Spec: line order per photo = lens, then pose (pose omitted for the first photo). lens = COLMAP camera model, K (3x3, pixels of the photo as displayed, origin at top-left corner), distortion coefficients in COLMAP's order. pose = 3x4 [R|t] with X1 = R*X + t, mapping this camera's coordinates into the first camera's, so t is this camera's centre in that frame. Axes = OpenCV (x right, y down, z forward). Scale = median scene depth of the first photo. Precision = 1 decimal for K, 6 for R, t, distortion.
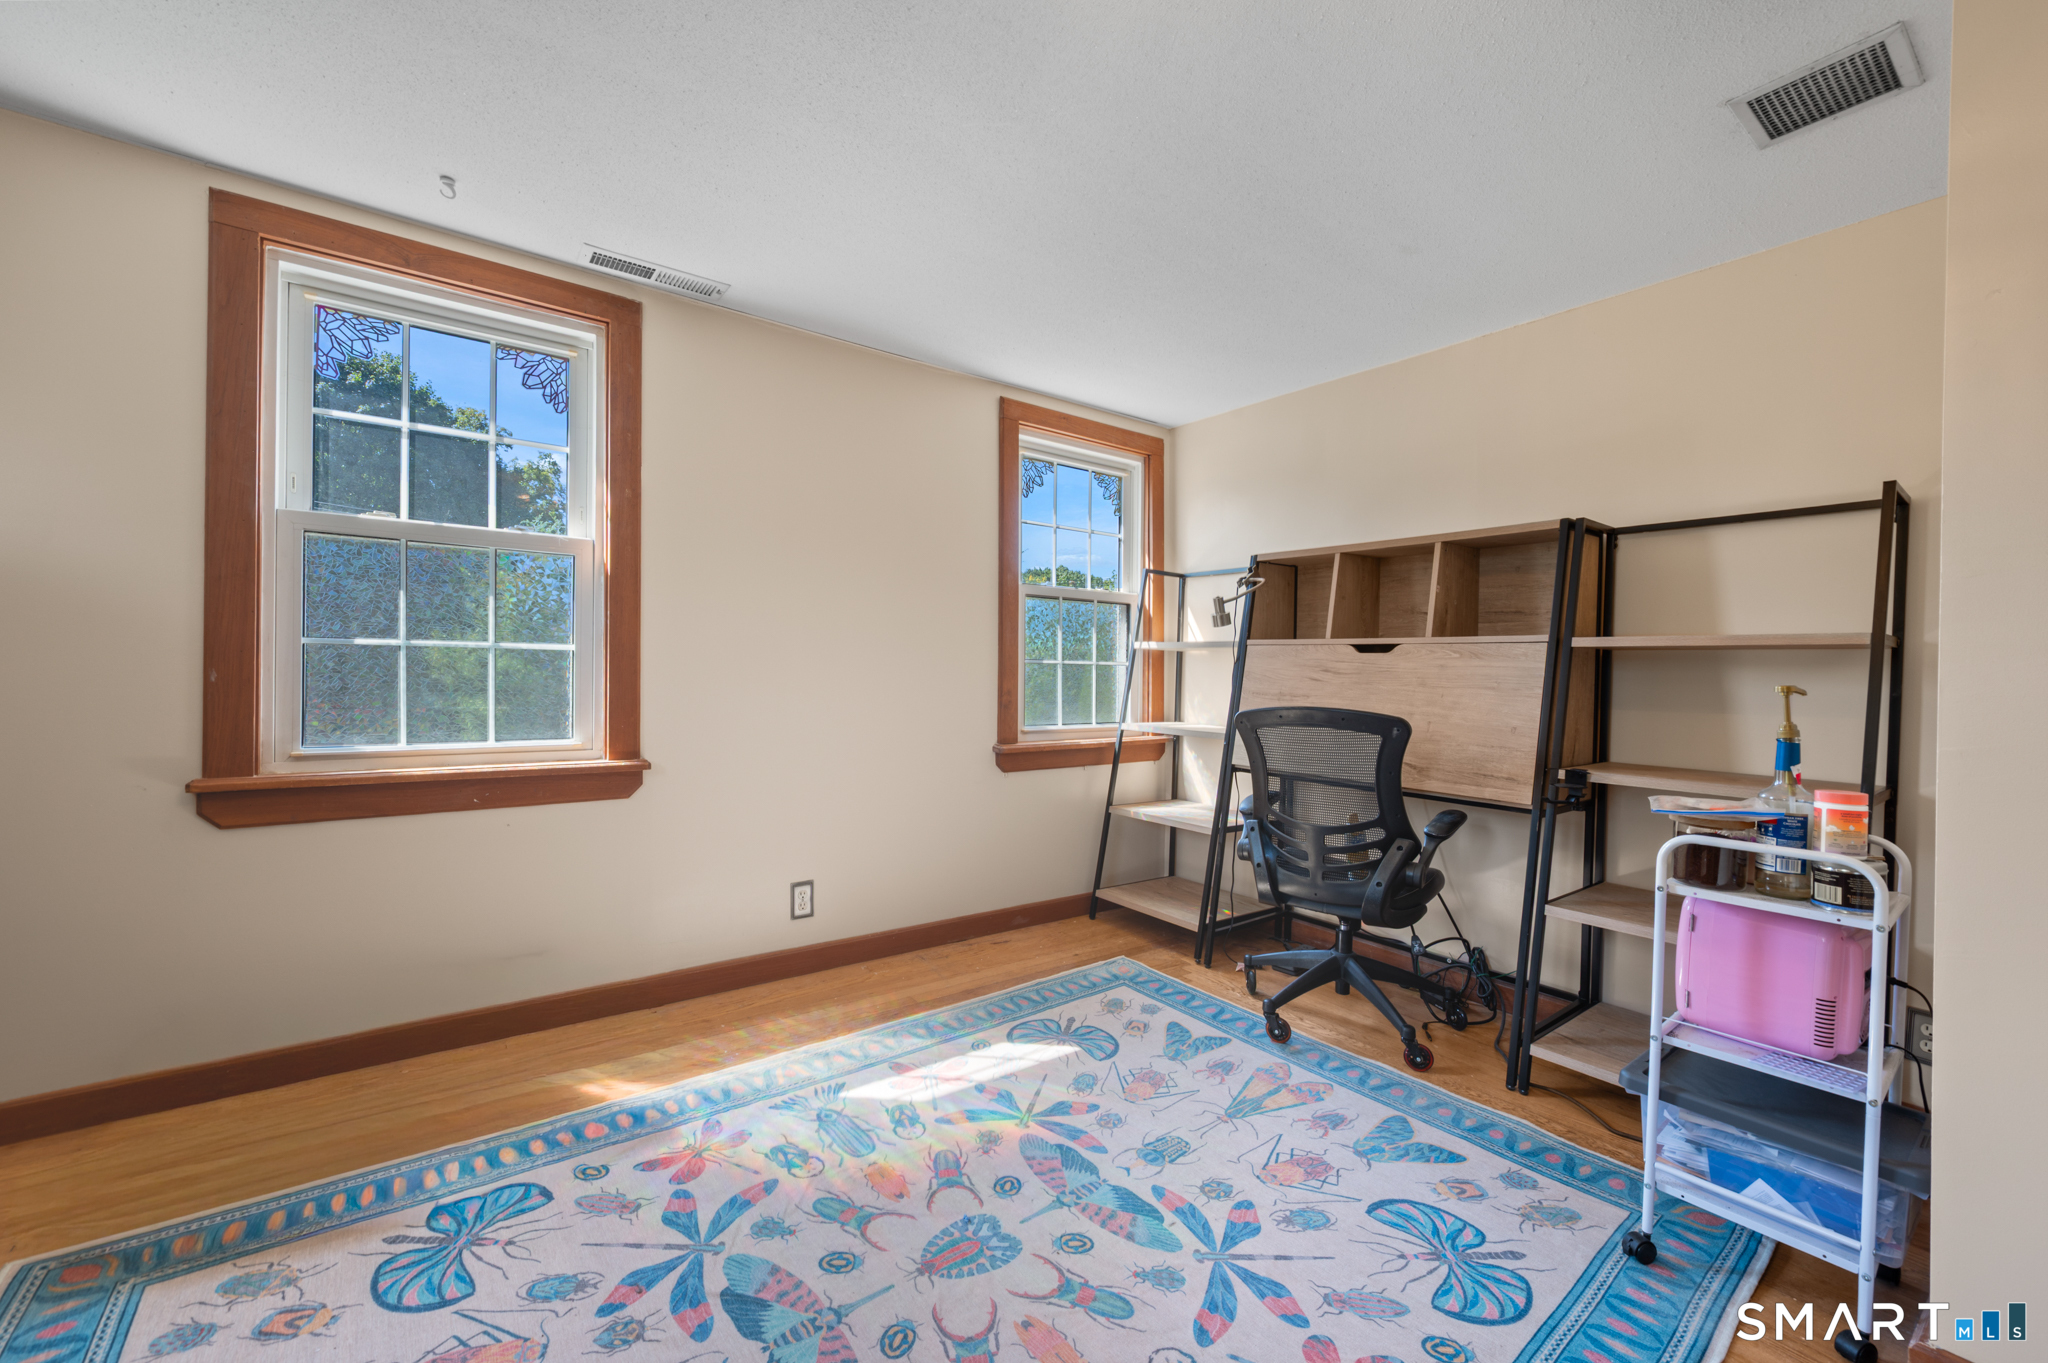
lens RADIAL K [[817.6, 0, 1024.8], [0, 817.6, 677.2], [0, 0, 1]] dist [-0.001361, -0.000261]
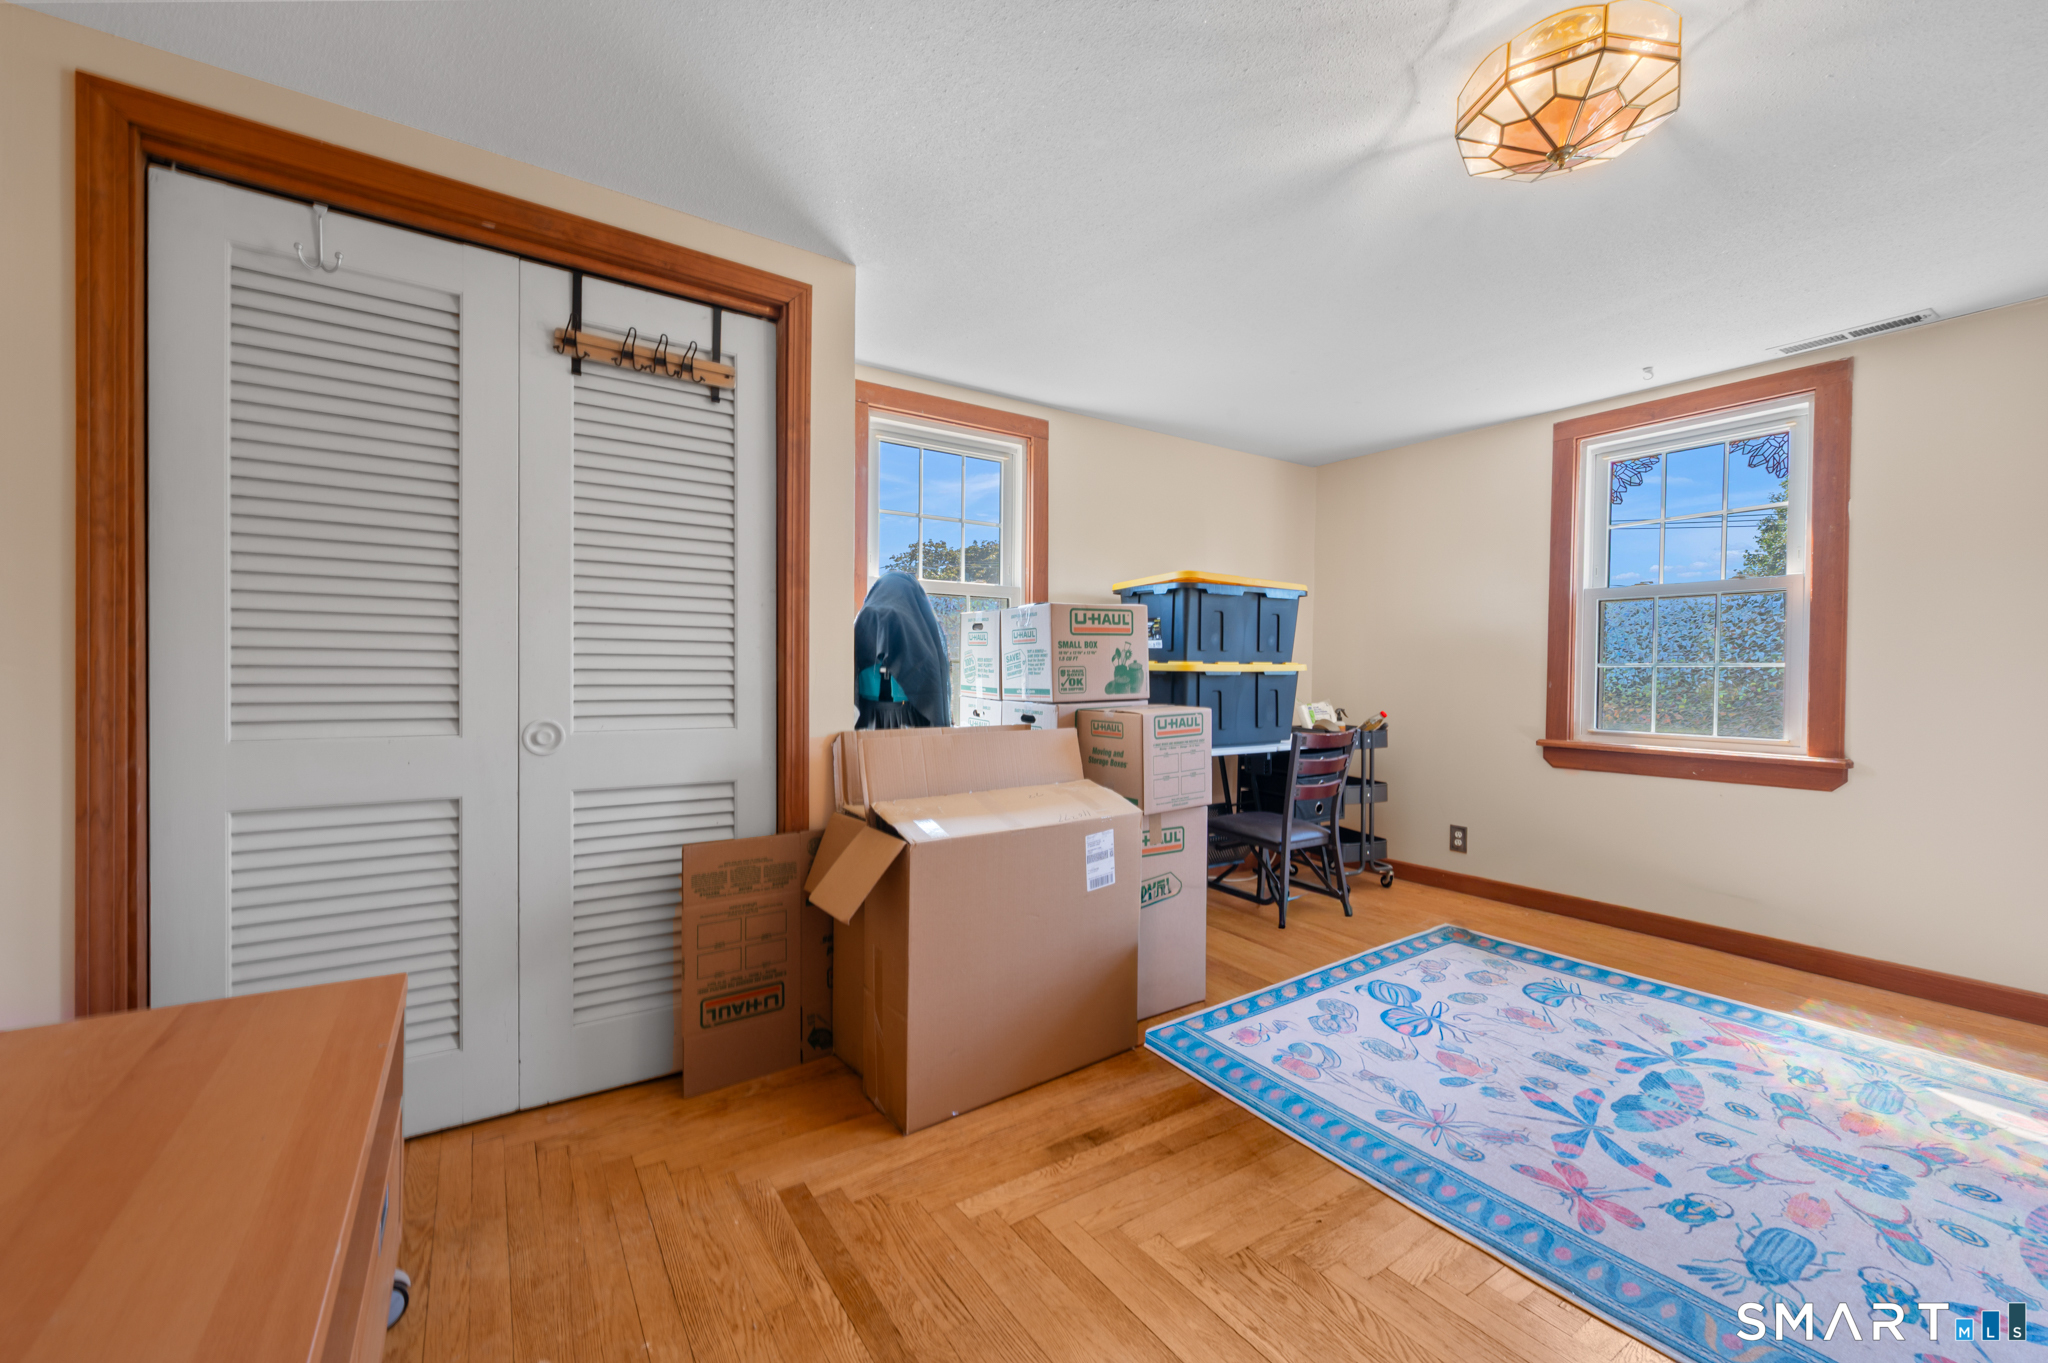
lens RADIAL K [[817.6, 0, 1029.7], [0, 817.6, 680.1], [0, 0, 1]] dist [-0.001361, -0.000261]
pose [[-0.048028, -0.011752, -0.998777, 0.918099], [-0.017096, 0.999794, -0.010942, 0.027978], [0.998700, 0.016549, -0.048219, -0.098860]]
